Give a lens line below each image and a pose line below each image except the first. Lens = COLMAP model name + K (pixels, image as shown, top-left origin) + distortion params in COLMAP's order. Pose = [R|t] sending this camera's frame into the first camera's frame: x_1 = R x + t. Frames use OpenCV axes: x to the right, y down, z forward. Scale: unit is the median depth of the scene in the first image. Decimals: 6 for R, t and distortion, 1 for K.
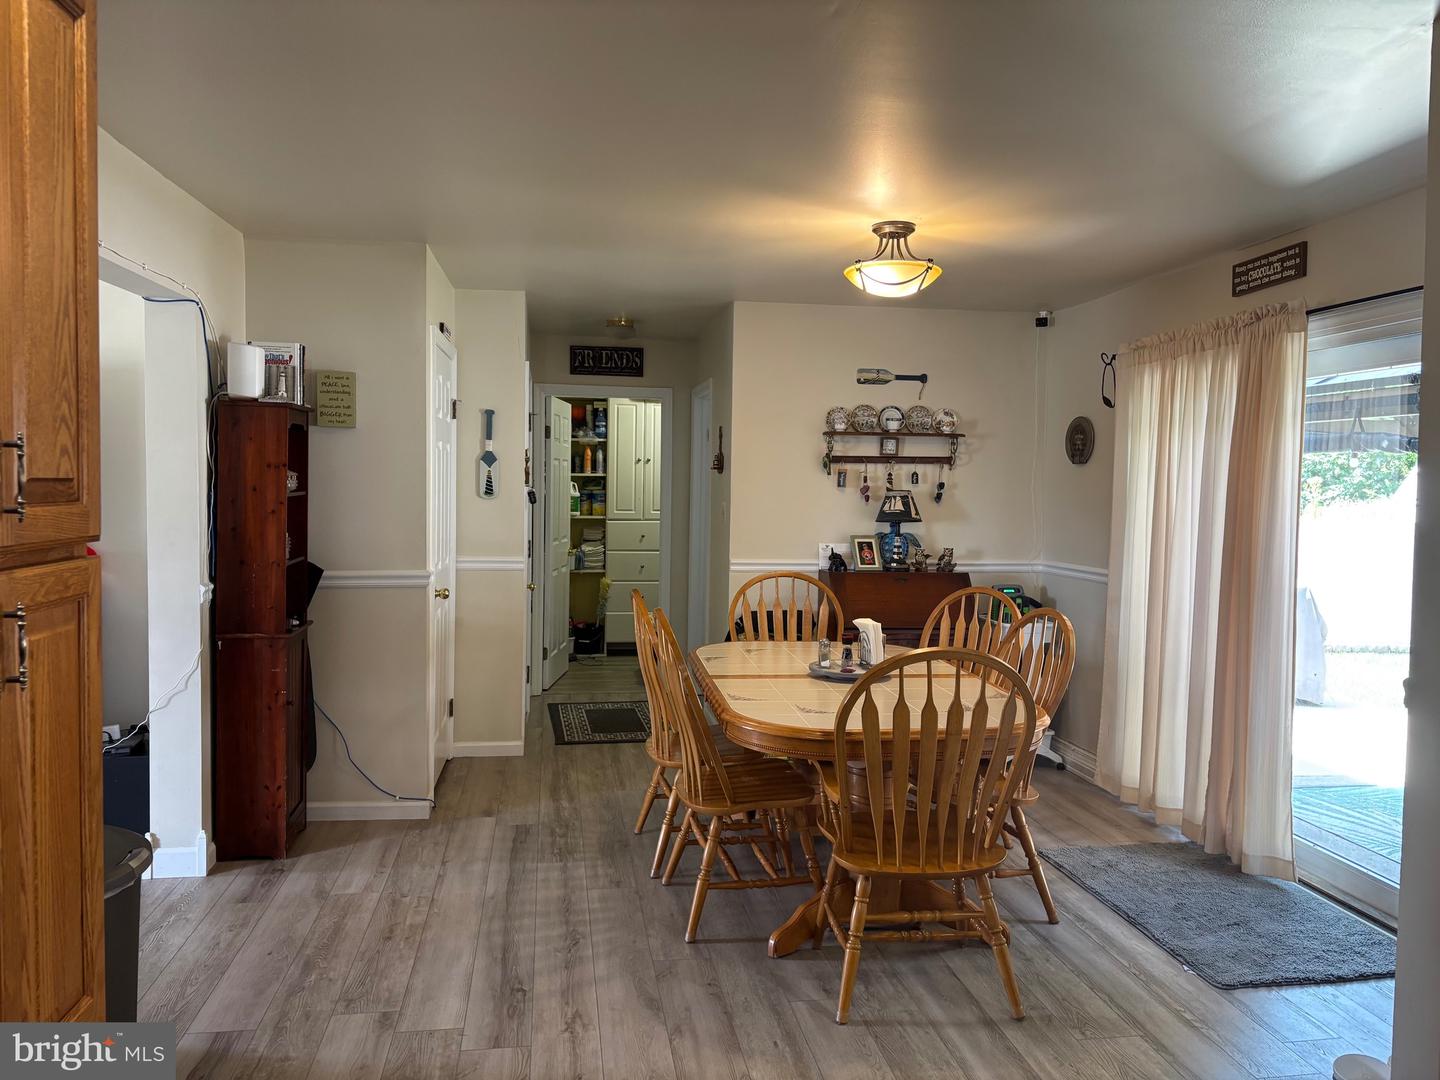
lens RADIAL K [[1086.9, 0, 720.0], [0, 1086.9, 540.0], [0, 0, 1]] dist [0.045173, -0.007325]
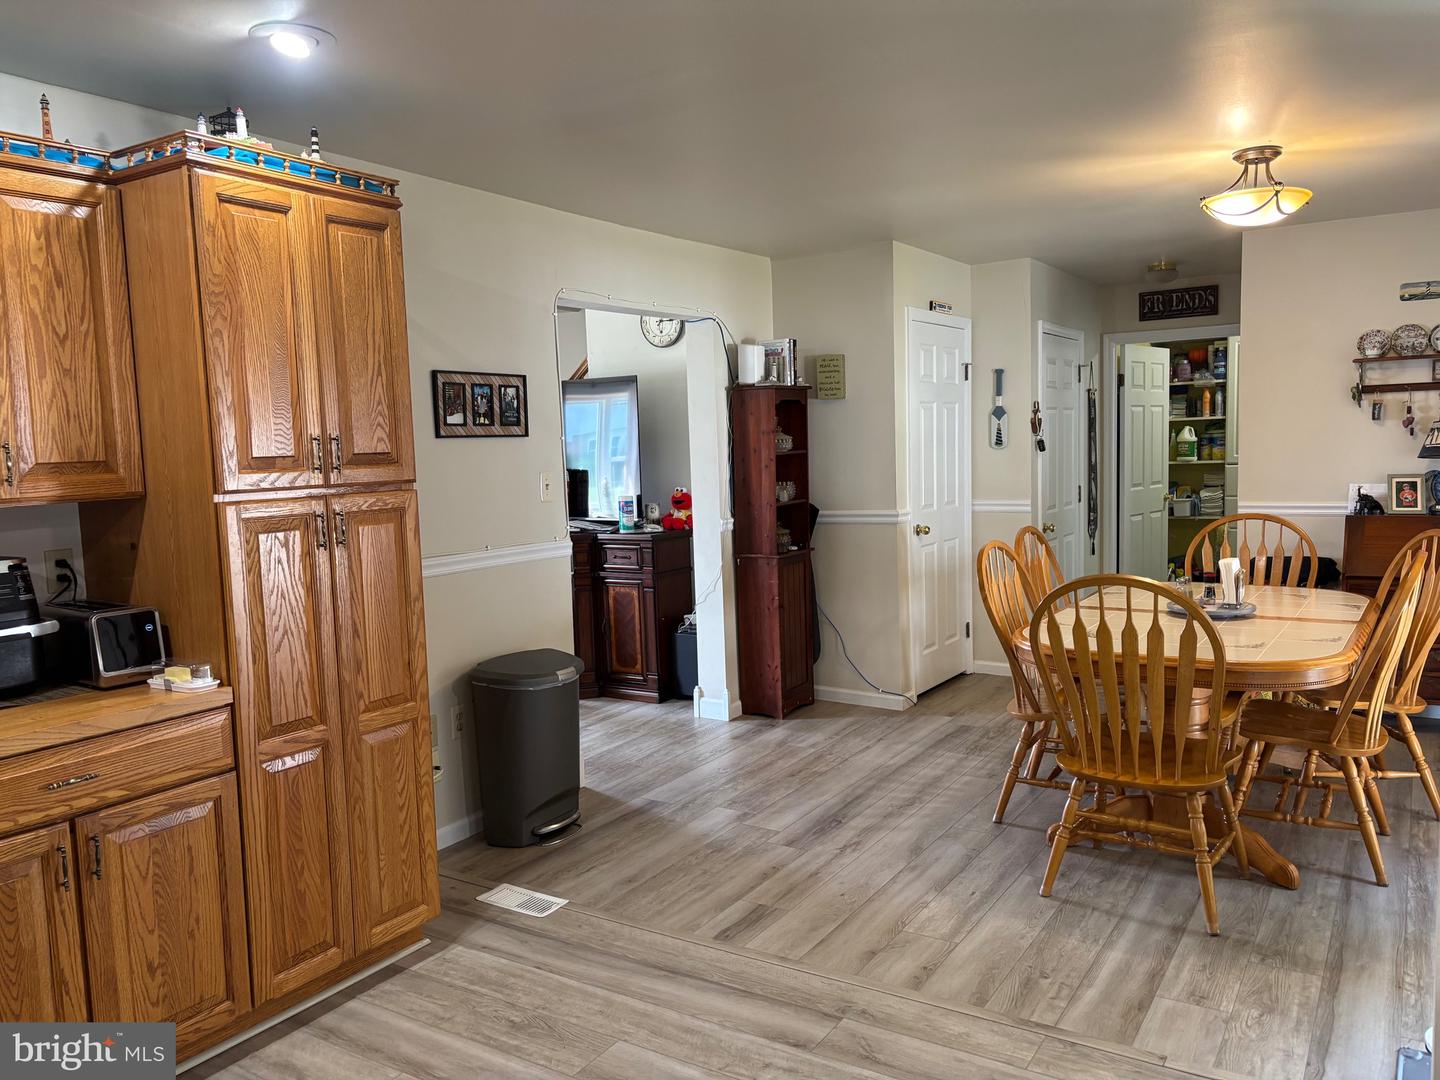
lens RADIAL K [[1076.5, 0, 720.9], [0, 1076.5, 568.2], [0, 0, 1]] dist [0.006059, -0.001842]
pose [[0.743257, 0.036609, -0.668004, 0.413418], [0.011527, 0.997653, 0.067501, 0.008914], [0.668907, -0.057871, 0.741090, -0.036858]]
